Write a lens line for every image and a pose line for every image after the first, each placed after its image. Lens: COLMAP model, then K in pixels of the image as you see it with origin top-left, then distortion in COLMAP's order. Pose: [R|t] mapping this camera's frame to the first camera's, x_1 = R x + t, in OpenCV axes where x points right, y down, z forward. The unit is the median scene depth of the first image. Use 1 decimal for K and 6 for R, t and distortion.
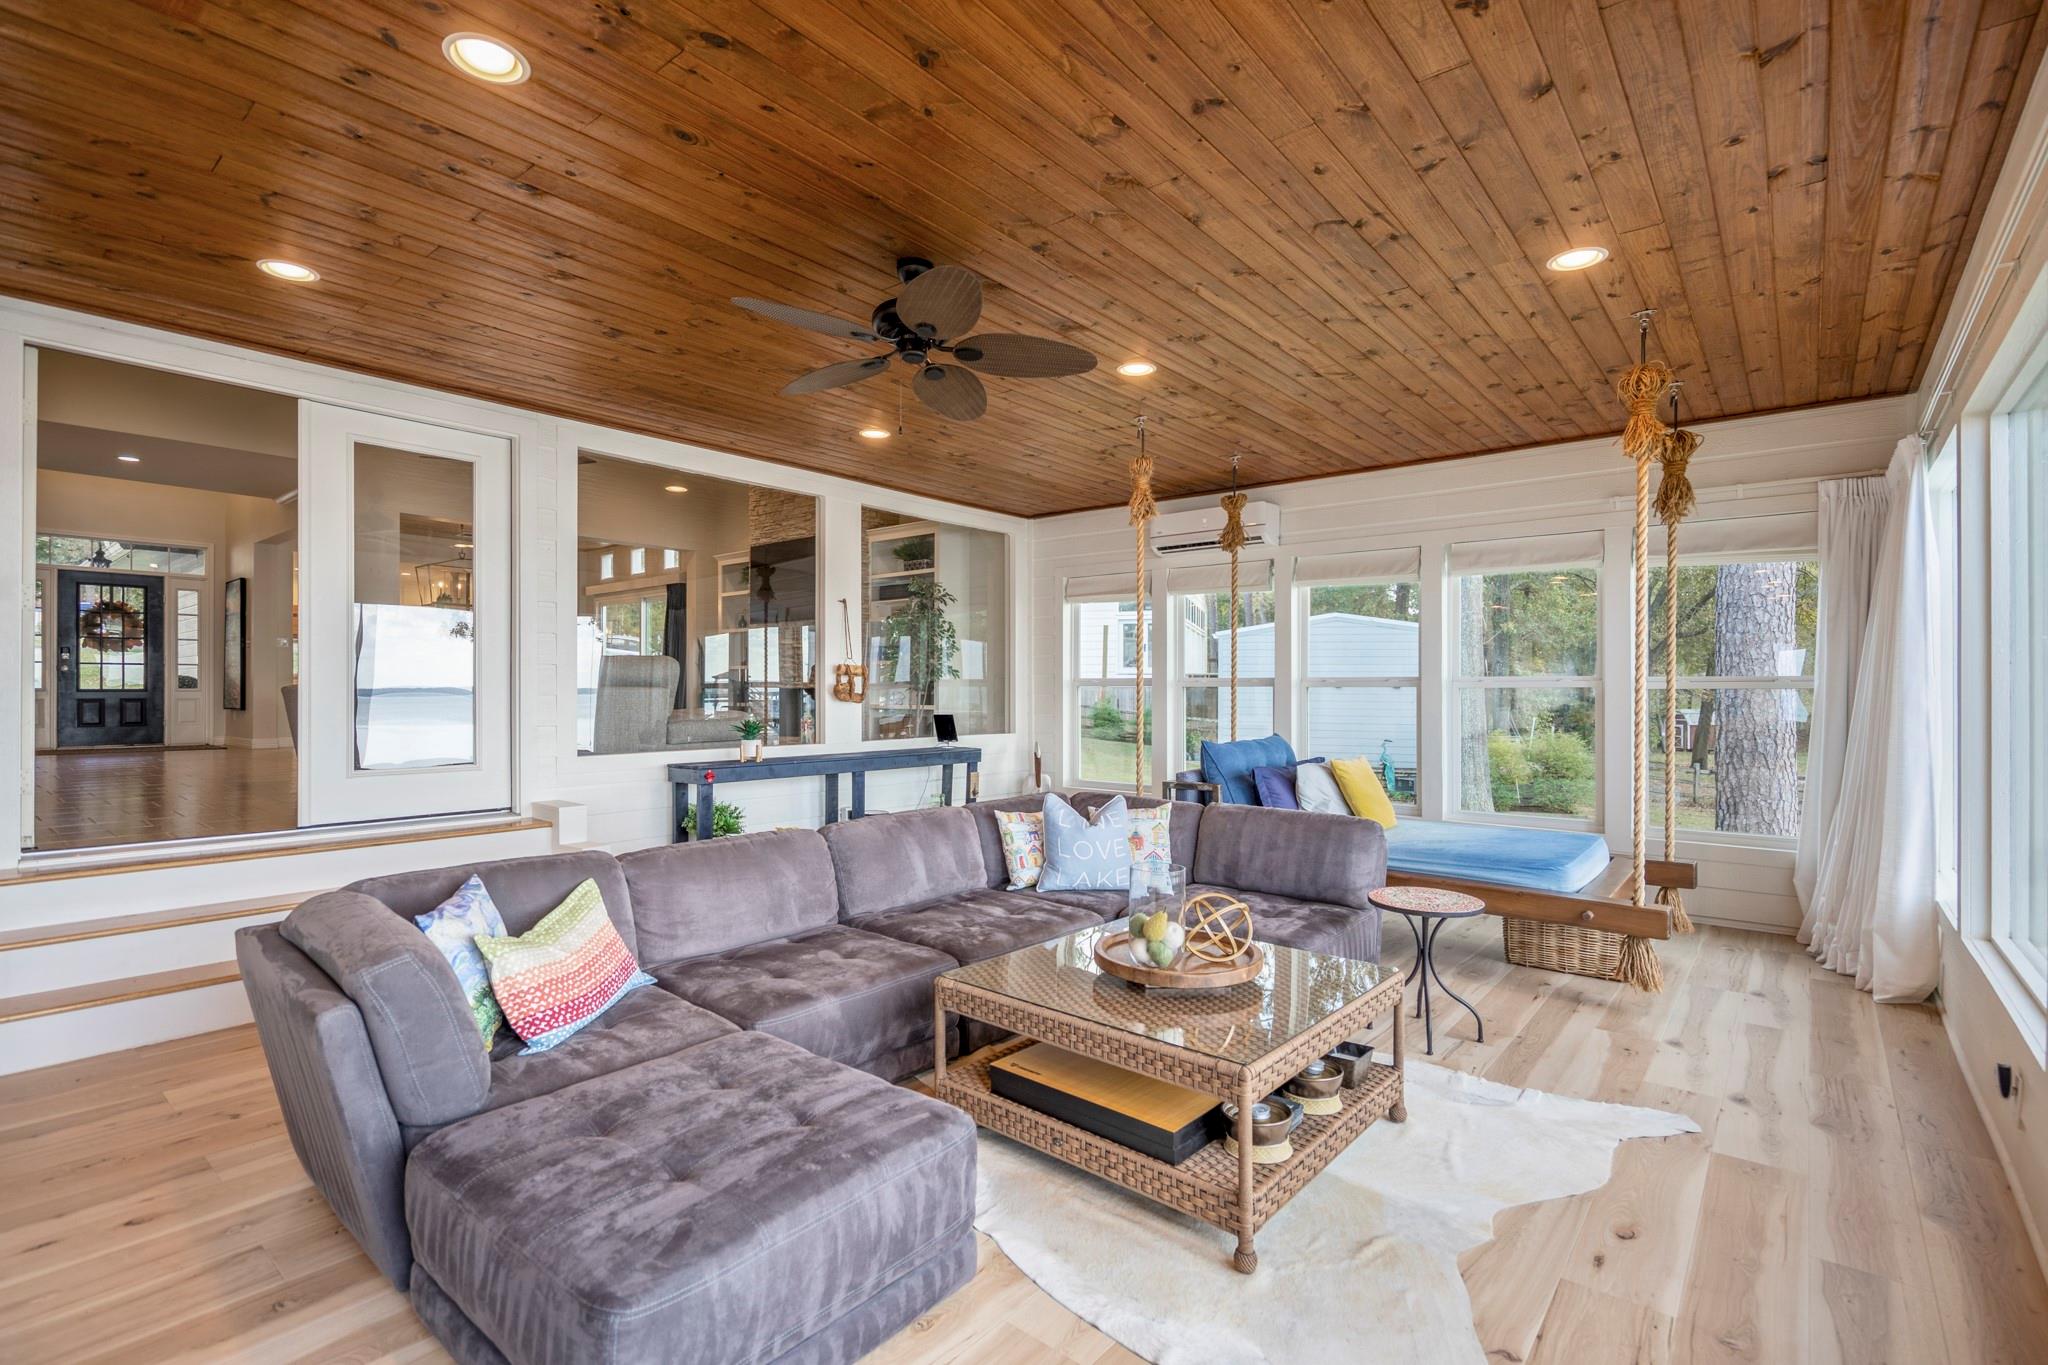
lens RADIAL K [[945.6, 0, 1019.0], [0, 945.6, 693.7], [0, 0, 1]] dist [0.002455, 0.000070]
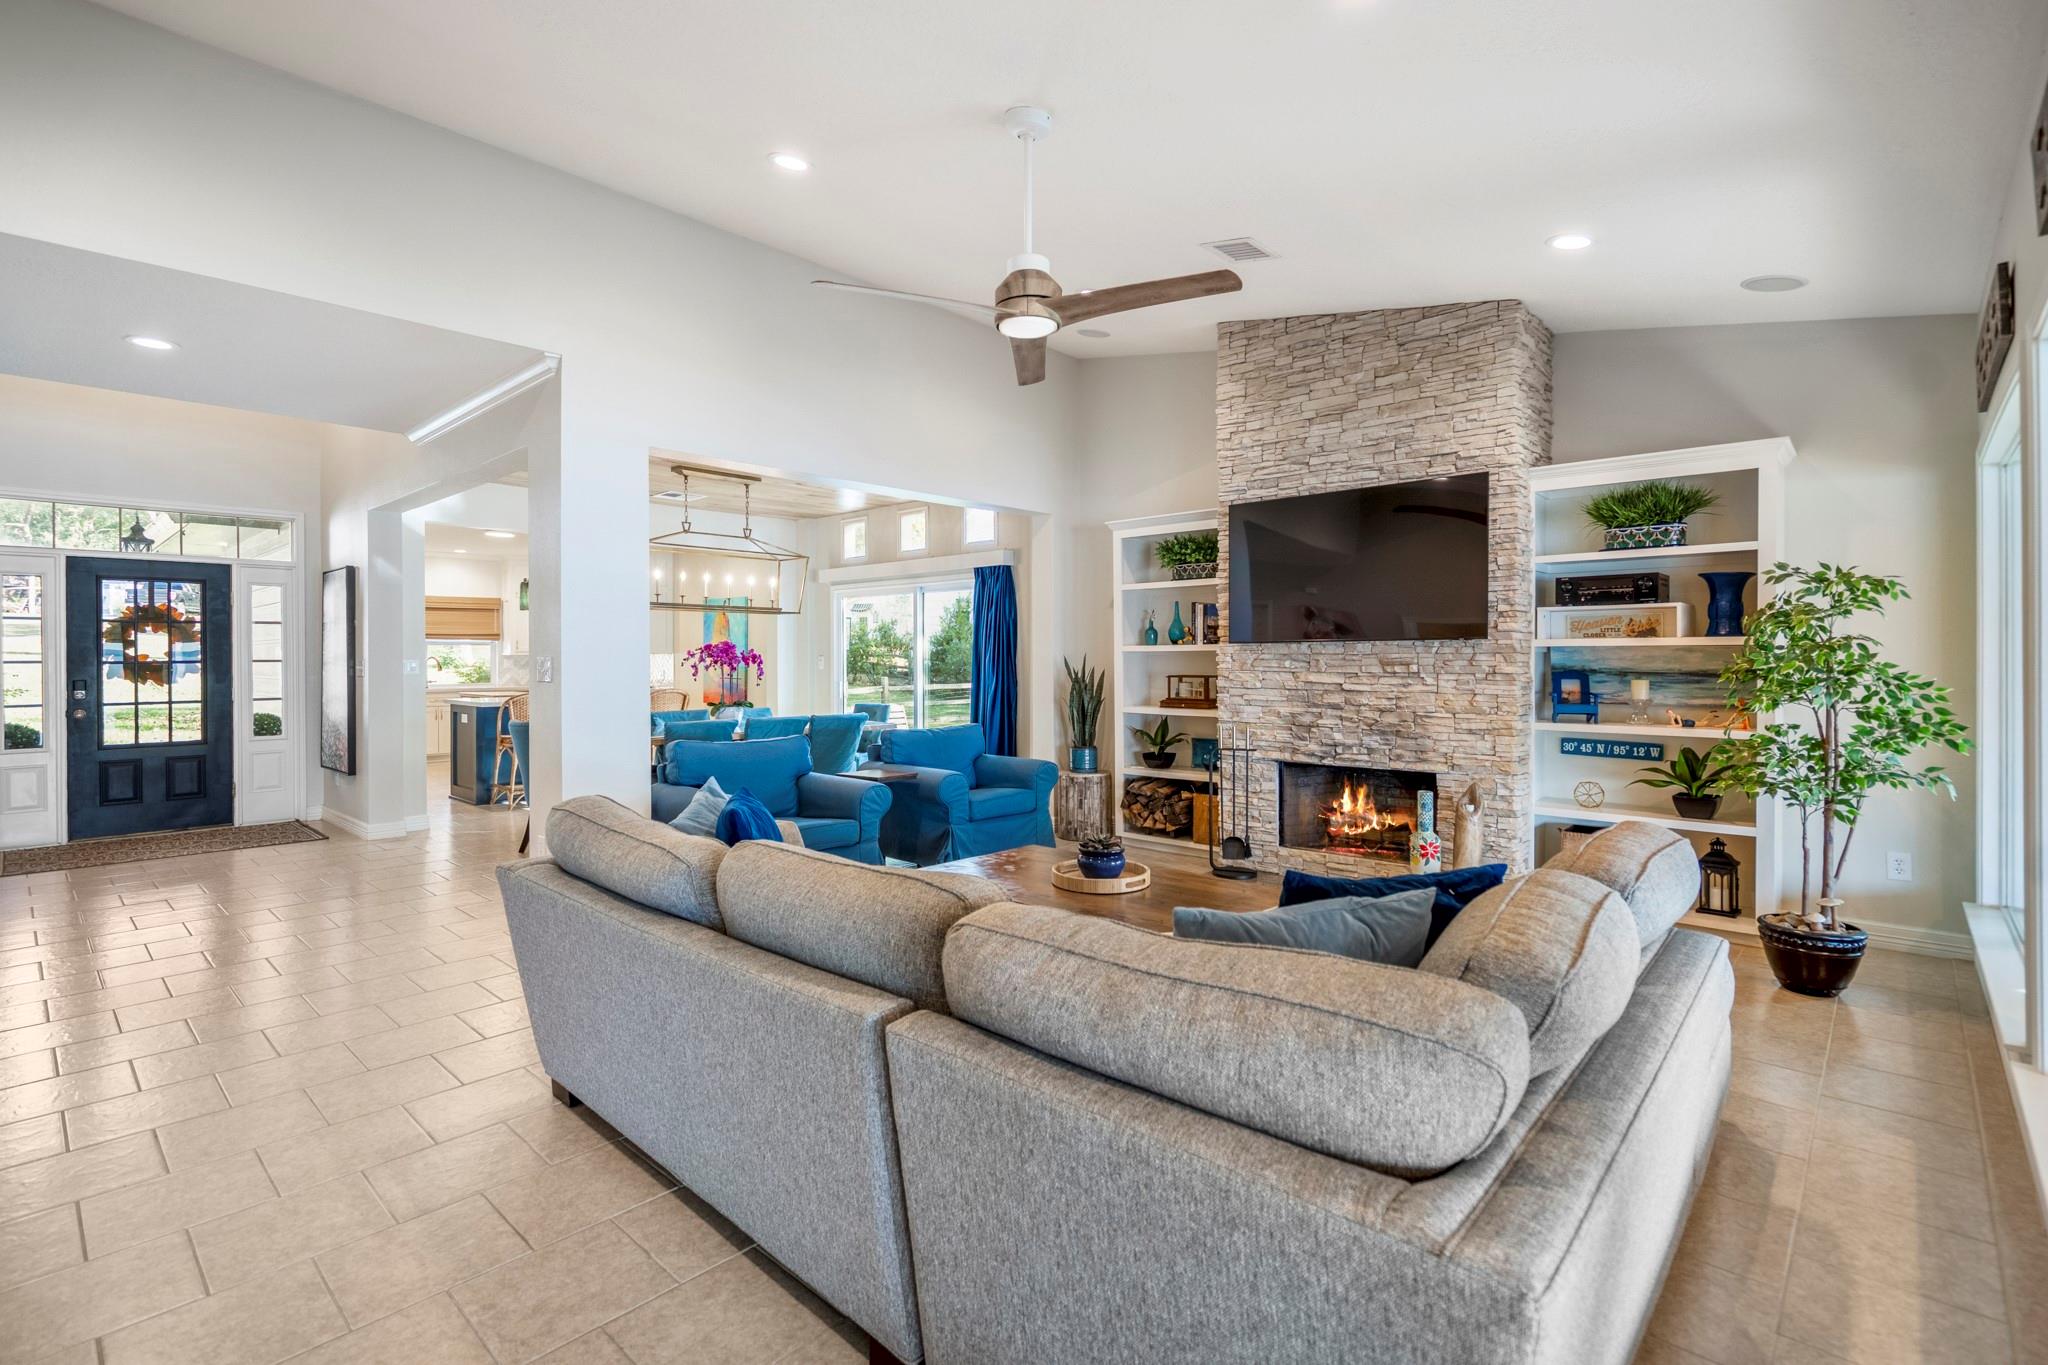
lens RADIAL K [[945.6, 0, 1023.9], [0, 945.6, 661.4], [0, 0, 1]] dist [0.002455, 0.000070]
pose [[0.999253, -0.006584, -0.038079, -0.343257], [0.006743, 0.999969, 0.004056, -0.057548], [0.038051, -0.004309, 0.999267, 0.381014]]
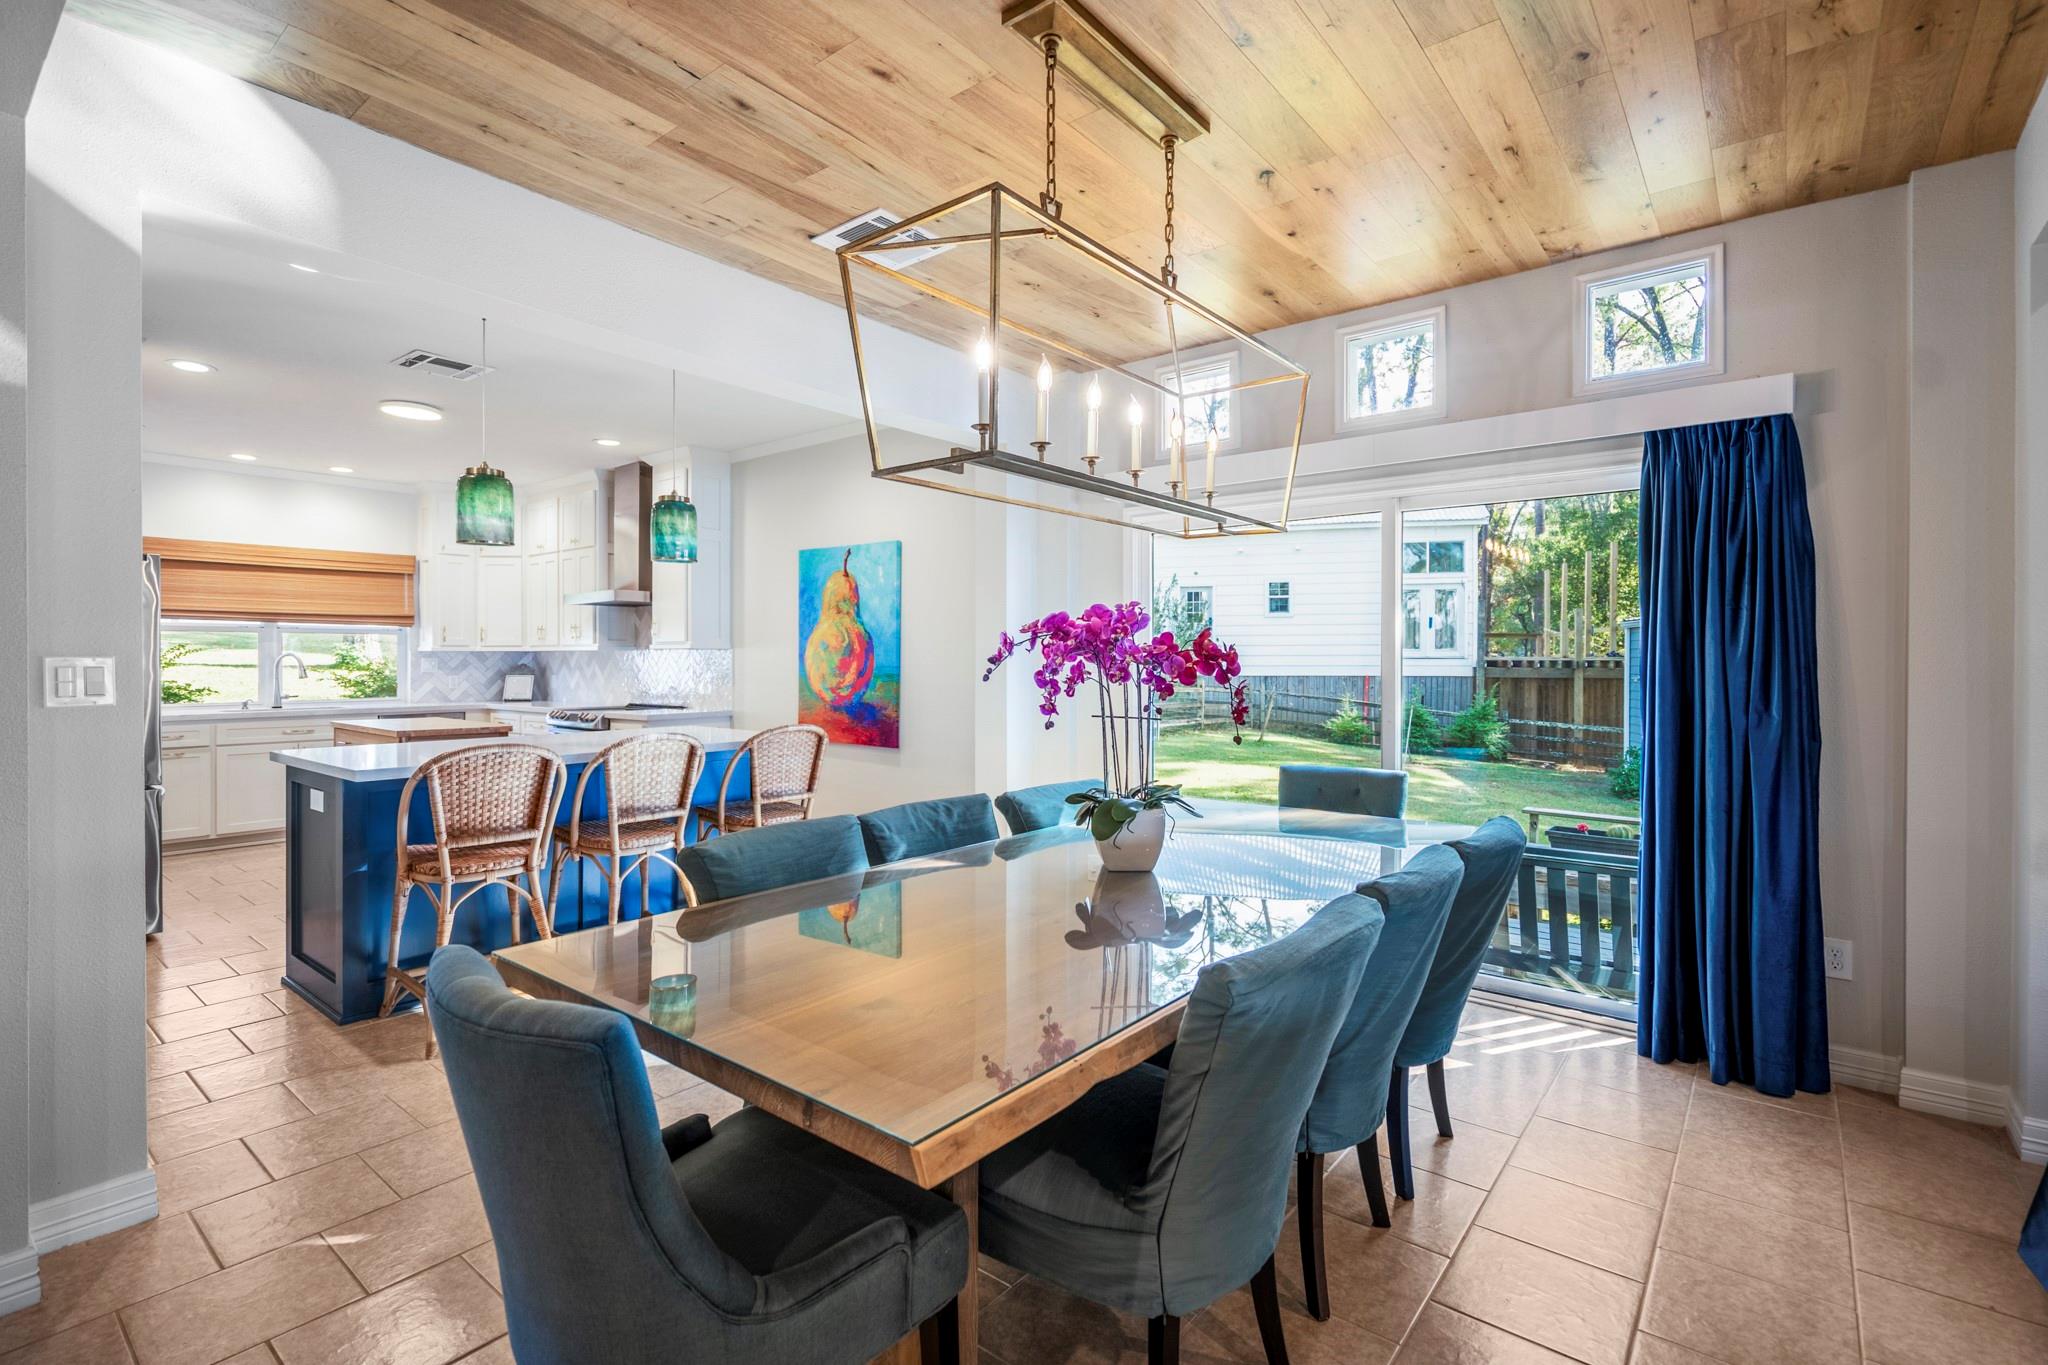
lens RADIAL K [[945.6, 0, 1028.8], [0, 945.6, 661.3], [0, 0, 1]] dist [0.002455, 0.000070]
pose [[0.999588, -0.001231, 0.028683, -0.597429], [0.001160, 0.999996, 0.002491, -0.058201], [-0.028686, -0.002457, 0.999585, 0.807108]]
